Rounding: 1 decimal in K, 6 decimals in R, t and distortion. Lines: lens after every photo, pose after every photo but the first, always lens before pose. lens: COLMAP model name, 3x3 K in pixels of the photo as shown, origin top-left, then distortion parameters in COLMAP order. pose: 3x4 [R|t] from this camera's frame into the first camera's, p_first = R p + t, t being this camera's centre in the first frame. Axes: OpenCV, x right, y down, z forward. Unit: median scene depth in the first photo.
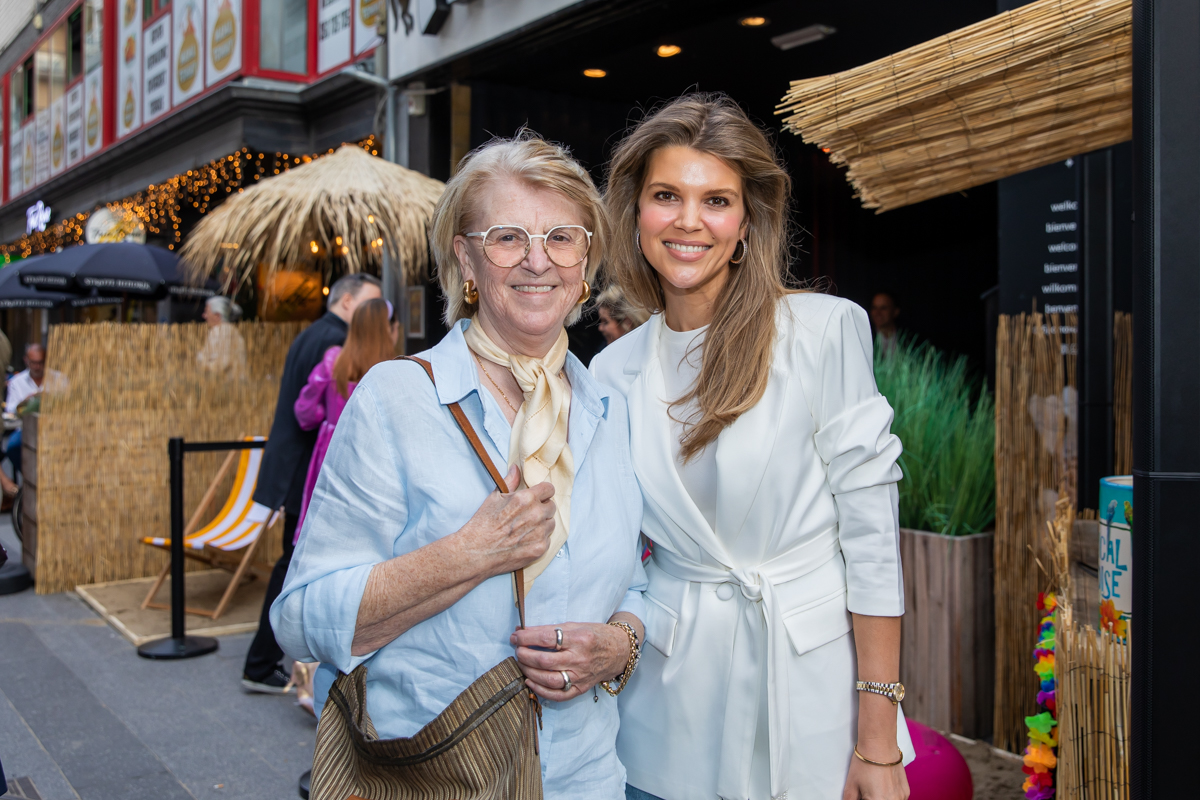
lens RADIAL K [[1154.8, 0, 550.5], [0, 1154.8, 337.3], [0, 0, 1]] dist [0.003306, 0.000000]
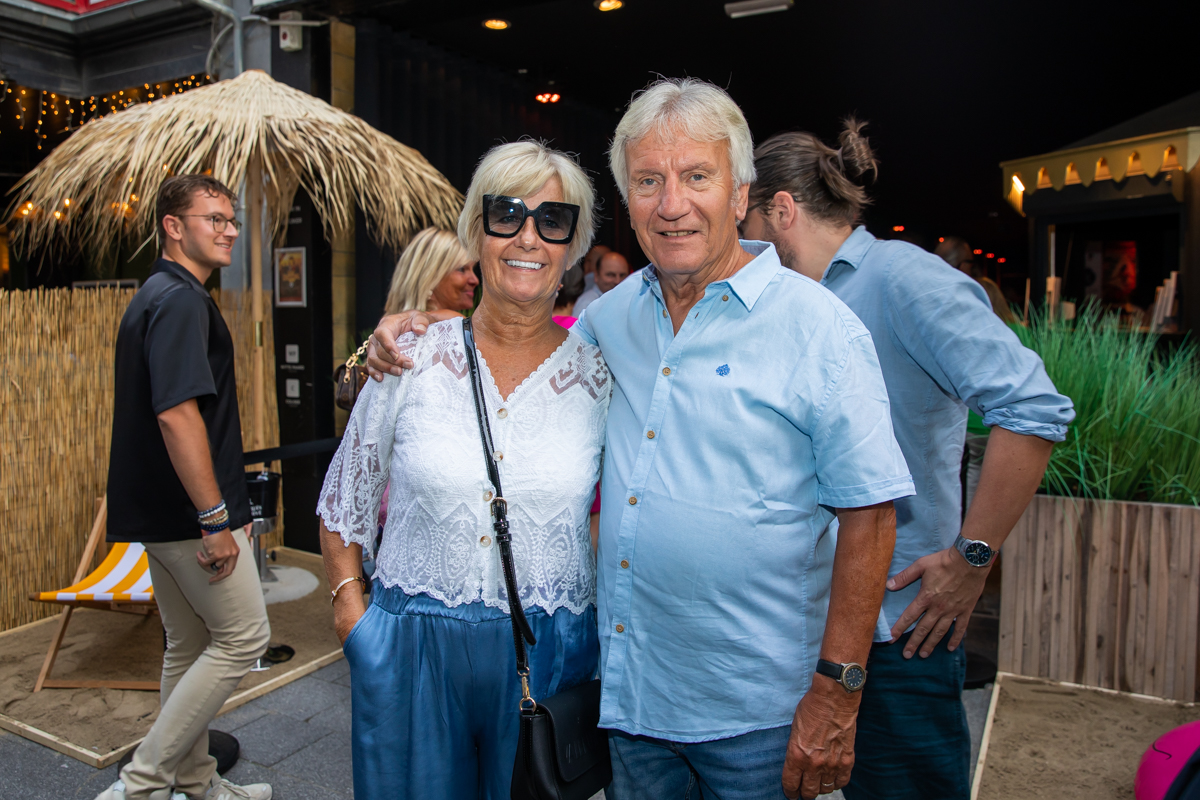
lens RADIAL K [[909.4, 0, 596.5], [0, 909.4, 353.5], [0, 0, 1]] dist [-0.065255, 0.032018]
pose [[0.889803, -0.031264, 0.455273, -0.226583], [0.005775, 0.998342, 0.057271, -0.002073], [-0.456308, -0.048331, 0.888508, 0.287126]]
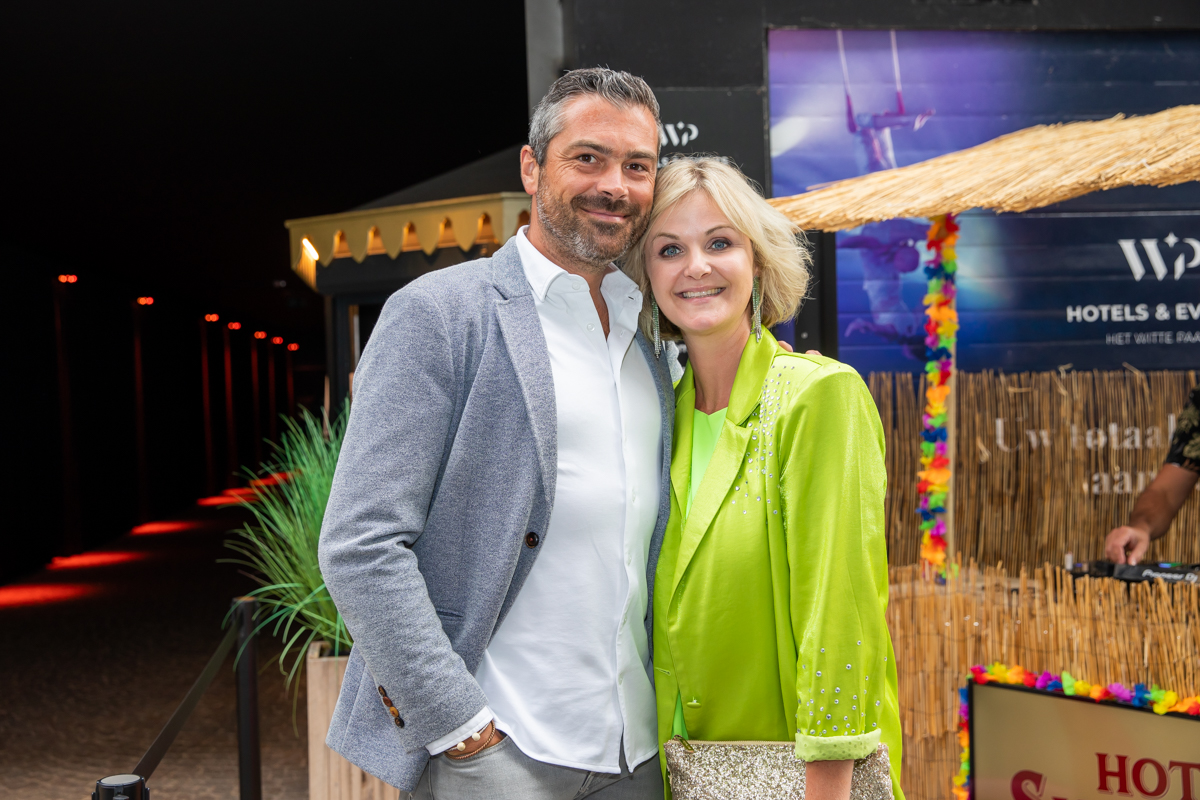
lens RADIAL K [[1384.5, 0, 542.5], [0, 1384.5, 403.3], [0, 0, 1]] dist [0.080036, 0.000000]
pose [[0.475684, -0.011933, 0.879535, -0.258428], [0.022469, 0.999747, 0.001413, -0.001229], [-0.879329, 0.019090, 0.475832, 0.263024]]
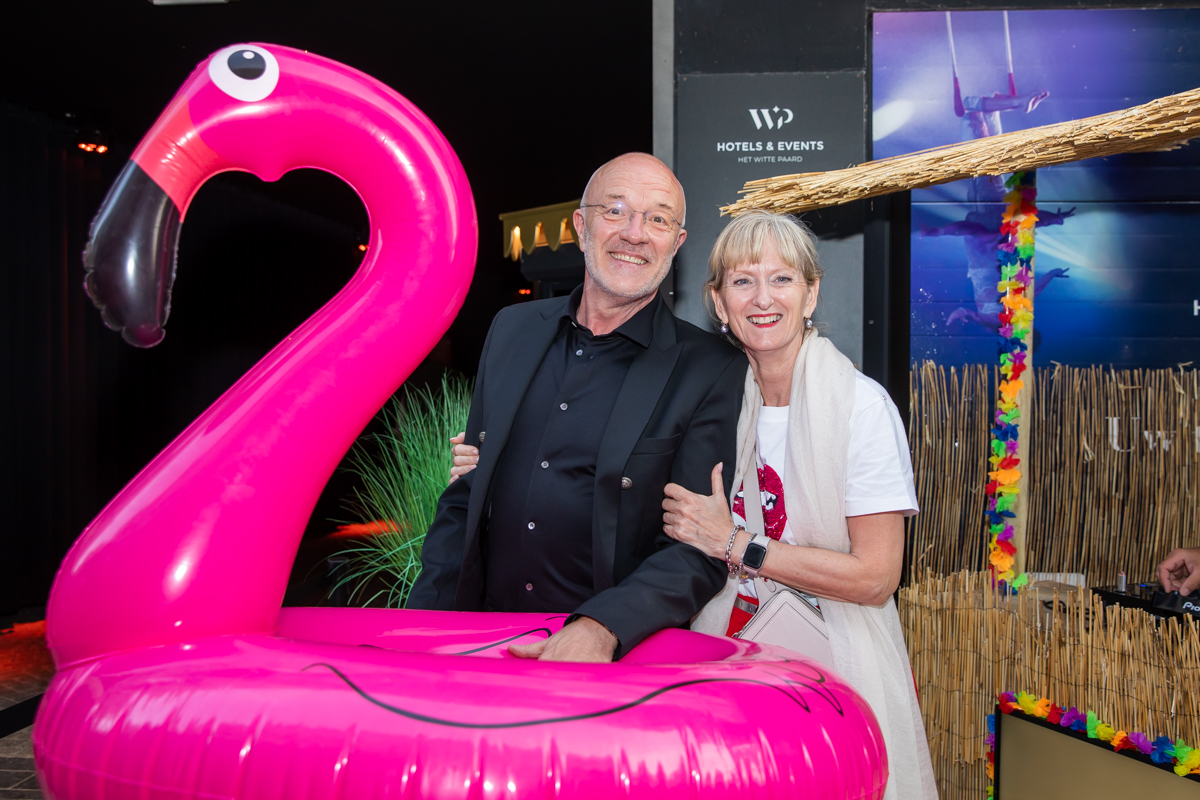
lens RADIAL K [[1154.8, 0, 638.1], [0, 1154.8, 364.9], [0, 0, 1]] dist [0.003306, 0.000000]
pose [[0.647561, 0.015960, 0.761847, -0.140638], [-0.009973, 0.999873, -0.012469, -0.002346], [-0.761948, 0.000477, 0.647637, 0.225999]]
